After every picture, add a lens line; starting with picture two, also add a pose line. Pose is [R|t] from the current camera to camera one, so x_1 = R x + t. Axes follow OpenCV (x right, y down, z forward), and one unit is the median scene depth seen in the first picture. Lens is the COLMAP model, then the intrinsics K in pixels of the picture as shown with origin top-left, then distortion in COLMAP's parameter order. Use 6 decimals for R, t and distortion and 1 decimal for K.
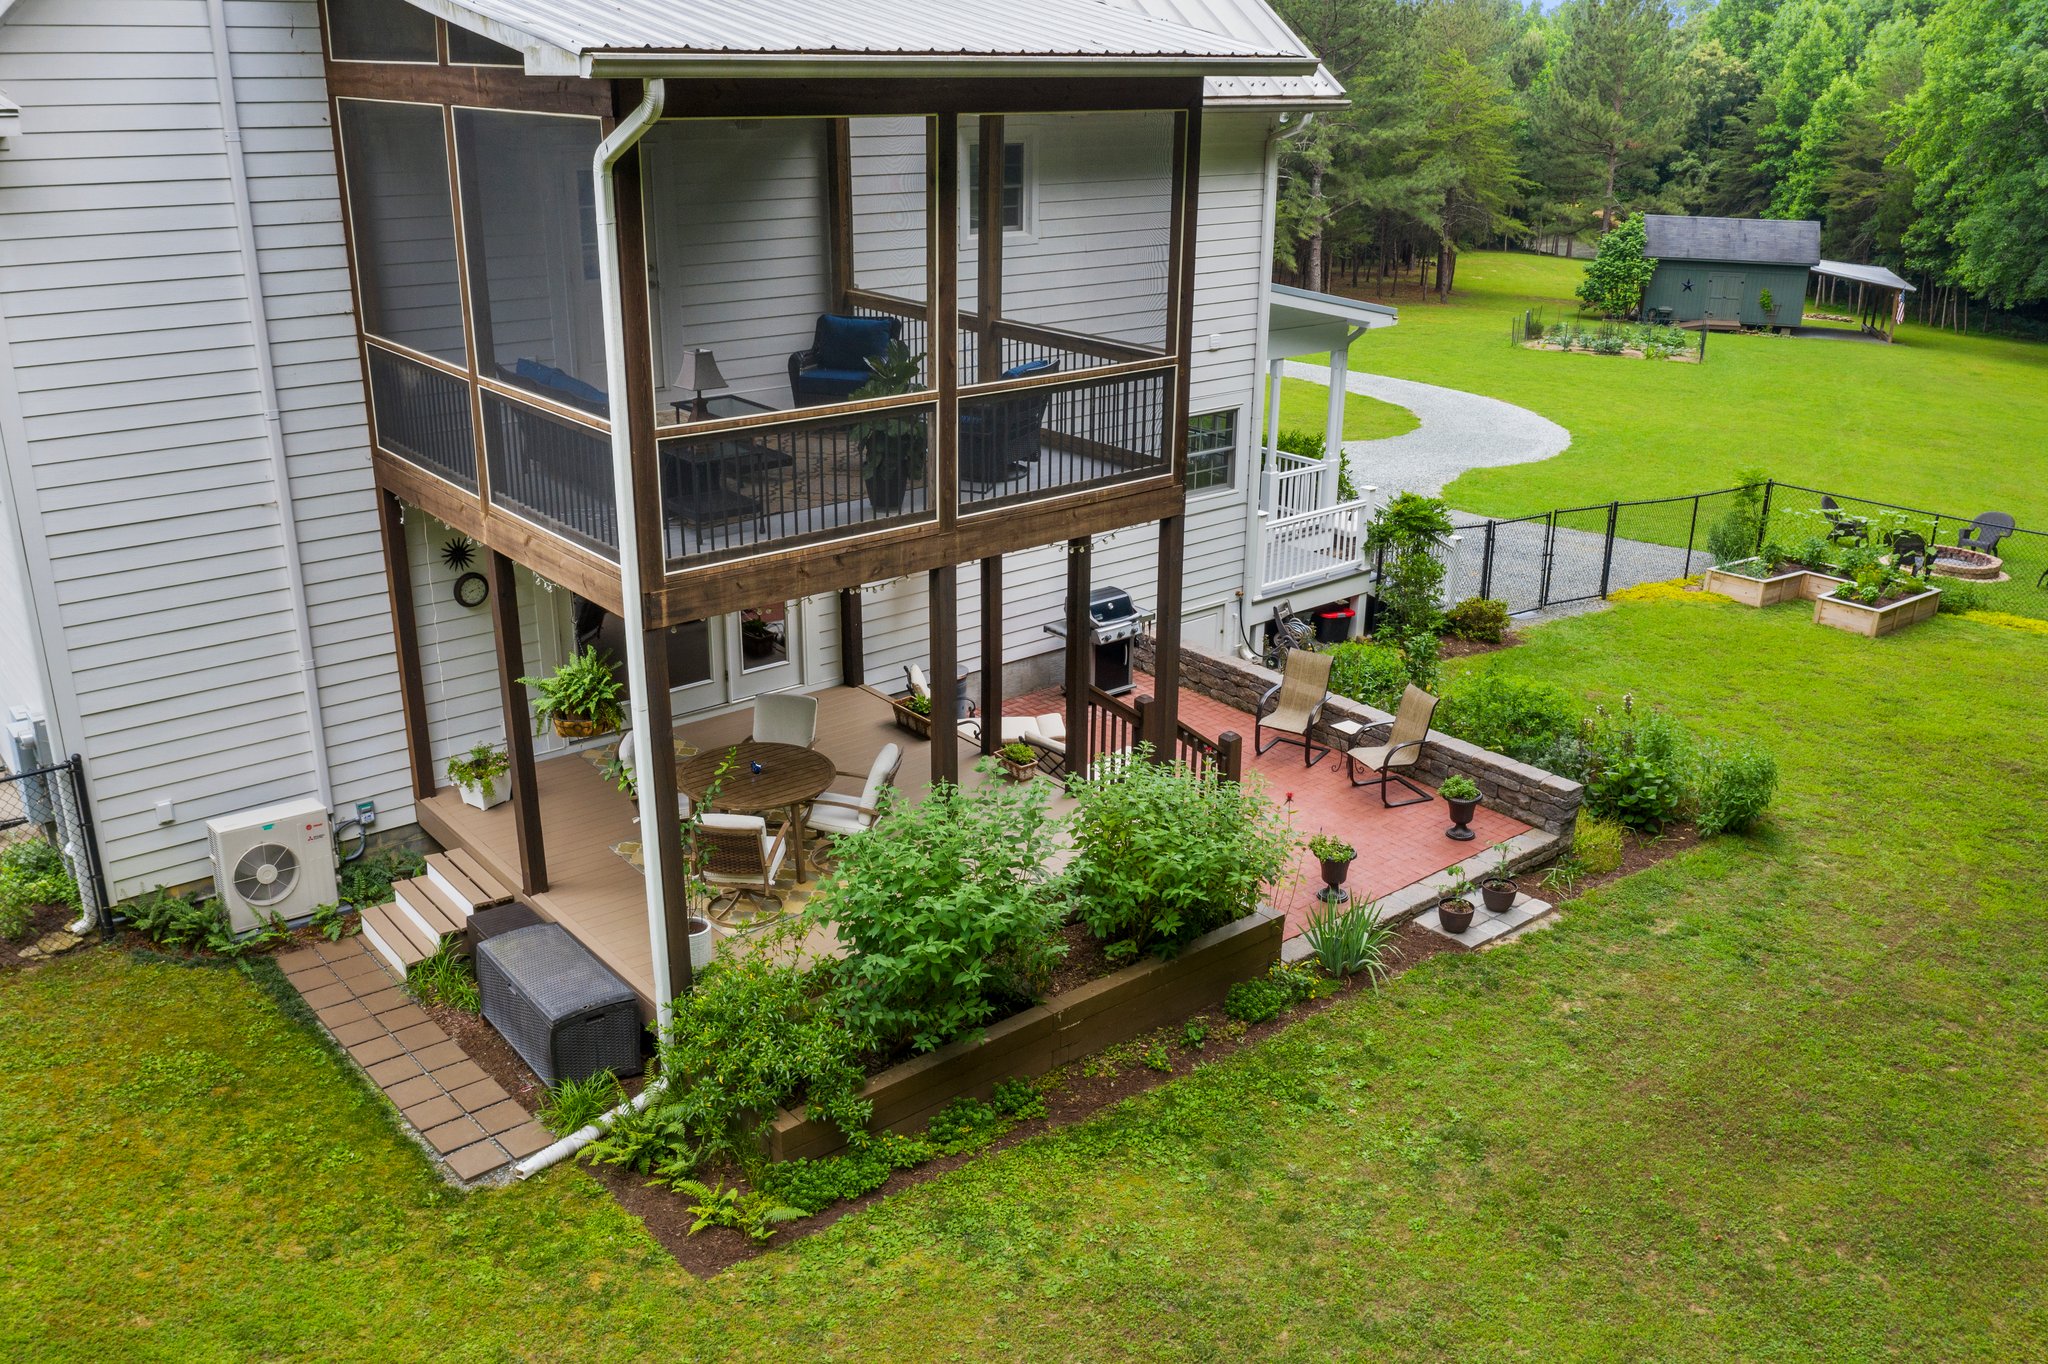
lens RADIAL K [[1632.6, 0, 1005.4], [0, 1632.6, 692.1], [0, 0, 1]] dist [-0.041136, 0.004713]
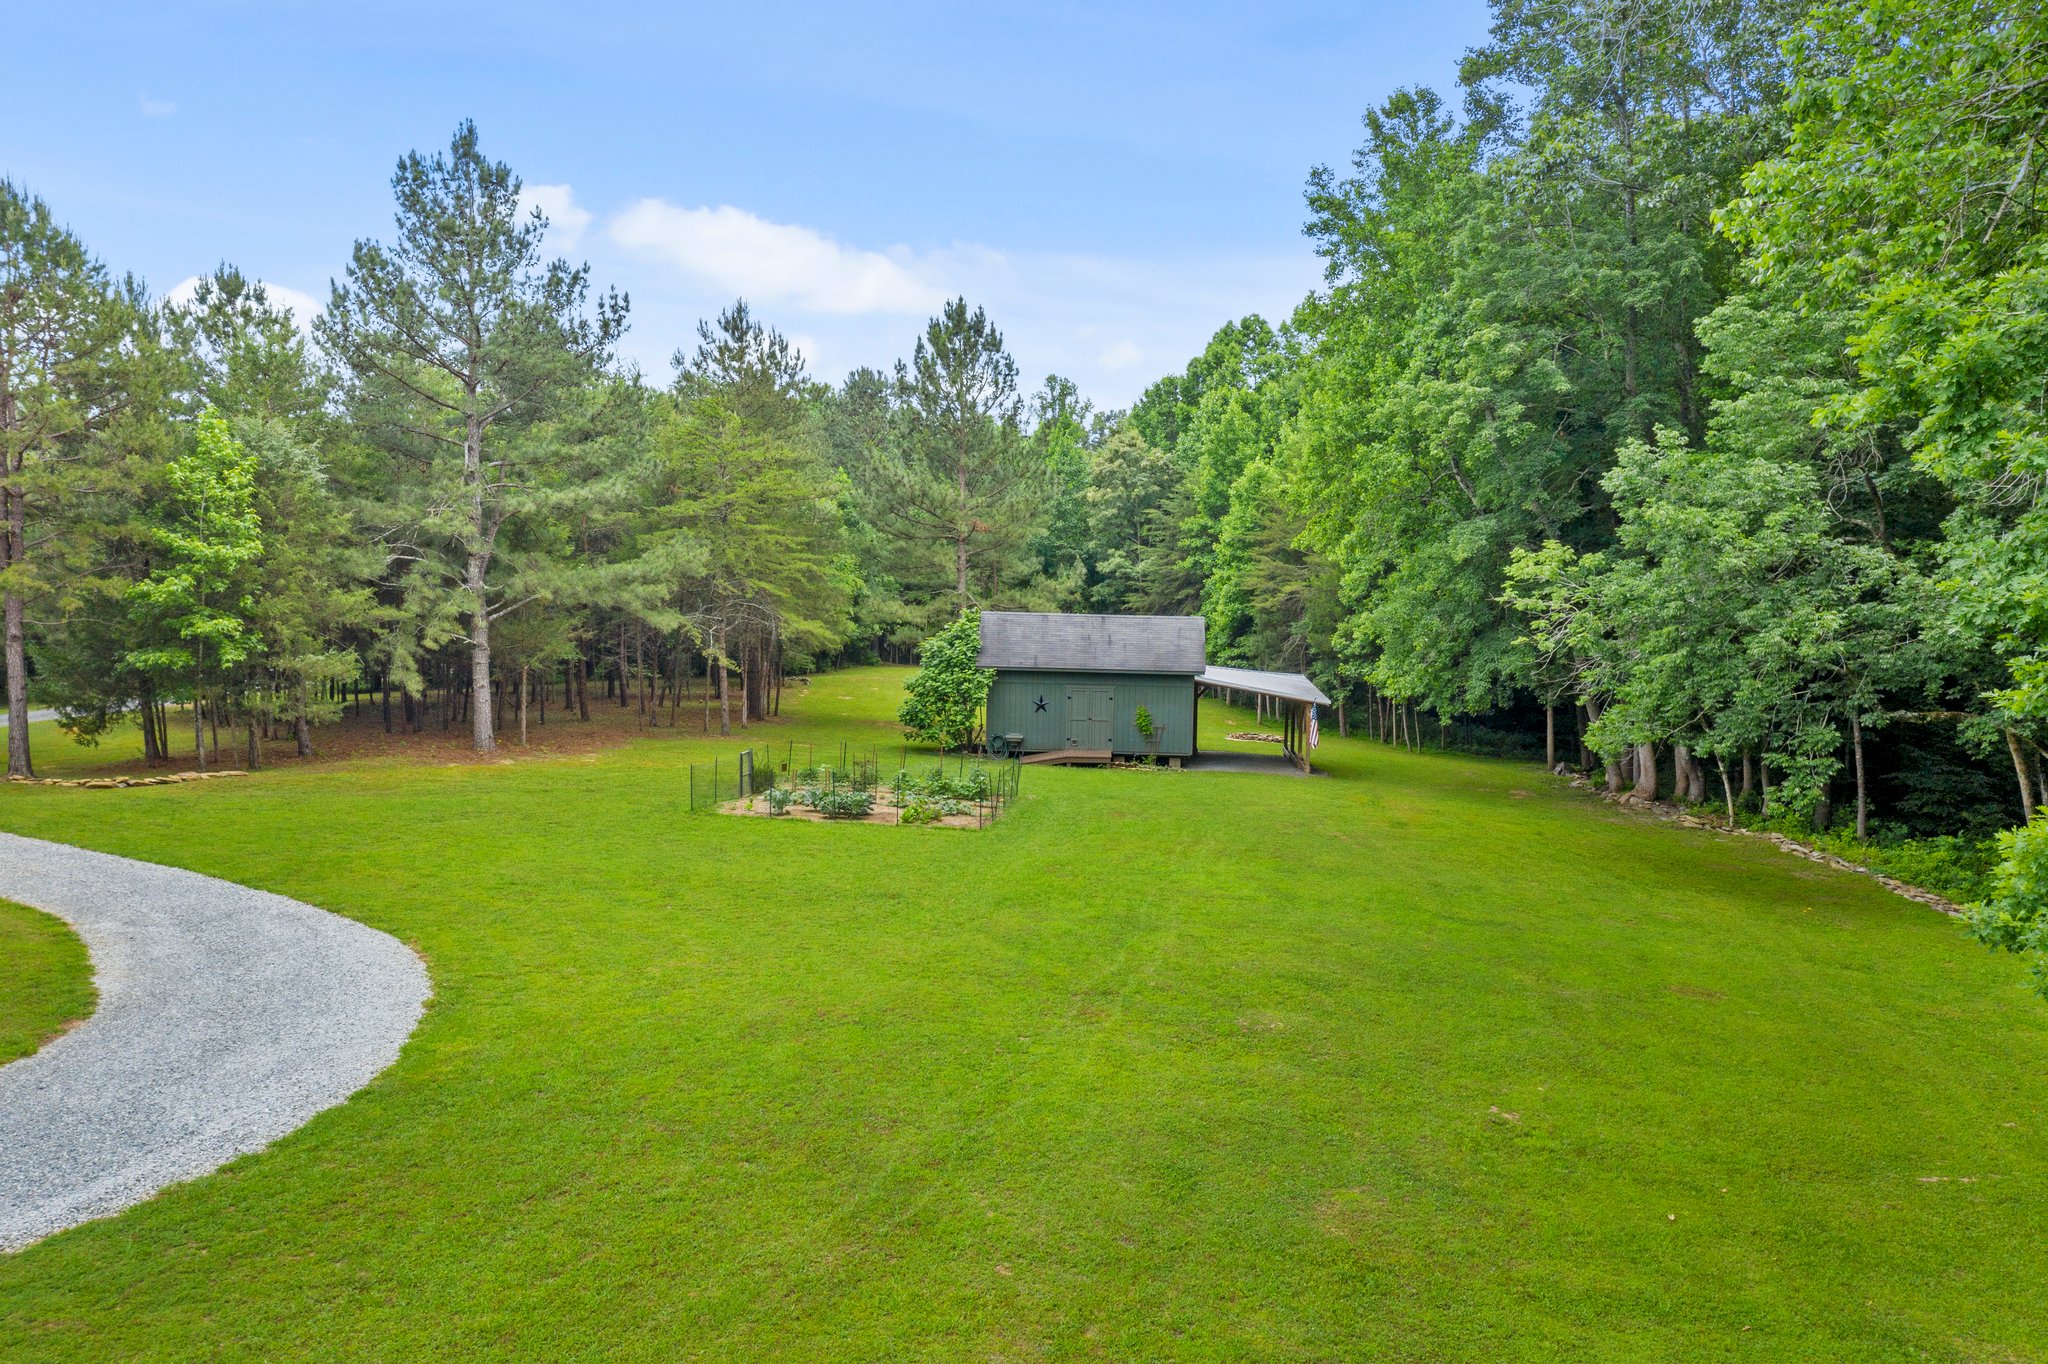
lens RADIAL K [[1632.6, 0, 1005.4], [0, 1632.6, 692.1], [0, 0, 1]] dist [-0.041136, 0.004713]
pose [[0.969644, -0.013412, 0.244153, 0.193917], [0.074004, 0.967764, -0.240743, -0.069545], [-0.233053, 0.251503, 0.939379, 0.267698]]
